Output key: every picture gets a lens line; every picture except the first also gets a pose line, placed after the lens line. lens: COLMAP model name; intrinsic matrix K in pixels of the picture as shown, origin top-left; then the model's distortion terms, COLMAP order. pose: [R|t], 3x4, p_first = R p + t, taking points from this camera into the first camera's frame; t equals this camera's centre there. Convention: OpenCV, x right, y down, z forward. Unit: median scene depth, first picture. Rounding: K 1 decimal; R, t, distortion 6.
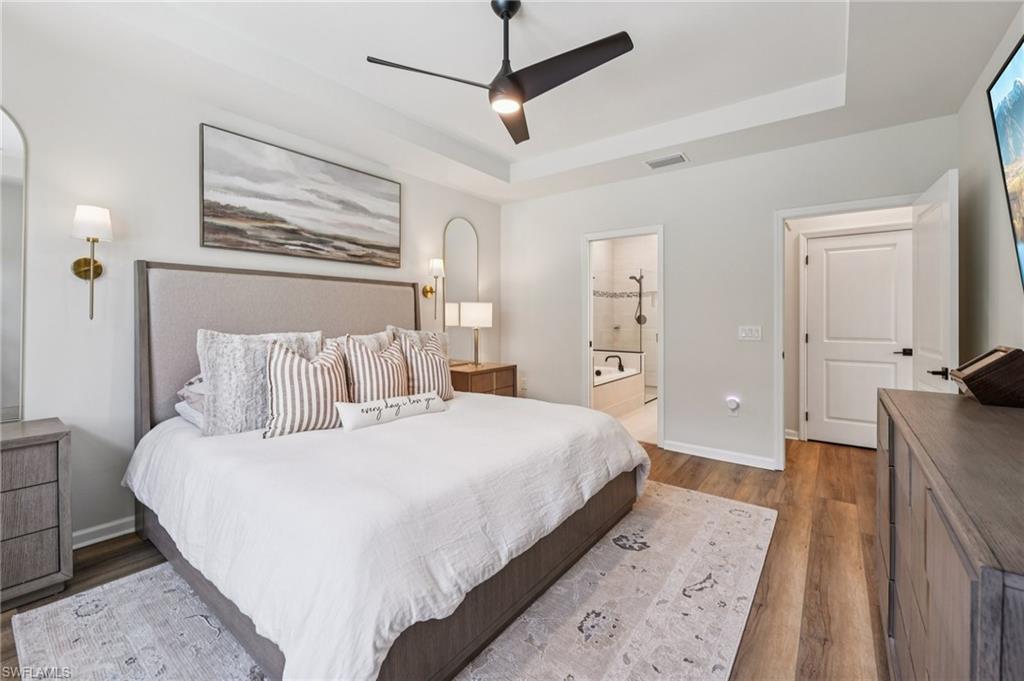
lens RADIAL K [[425.0, 0, 511.9], [0, 425.0, 321.9], [0, 0, 1]] dist [0.000987, -0.000182]
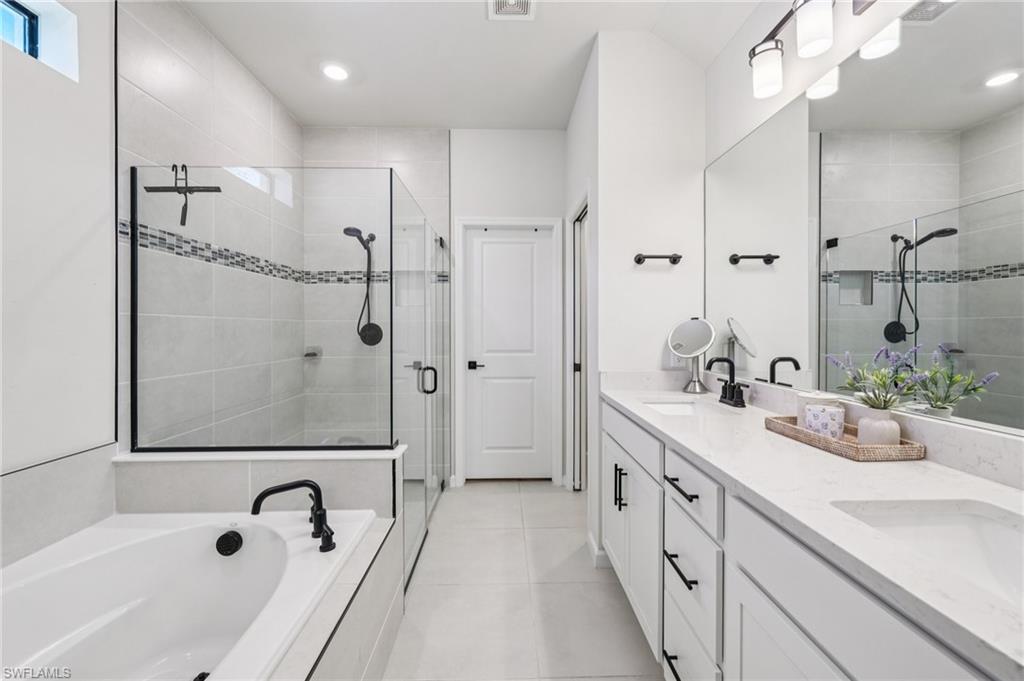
lens RADIAL K [[418.7, 0, 513.5], [0, 418.7, 335.7], [0, 0, 1]] dist [0.000157, -0.000057]
pose [[0.779093, -0.002479, 0.626903, 0.148109], [0.003558, 0.999994, -0.000467, -0.003358], [-0.626898, 0.002595, 0.779097, 0.572082]]
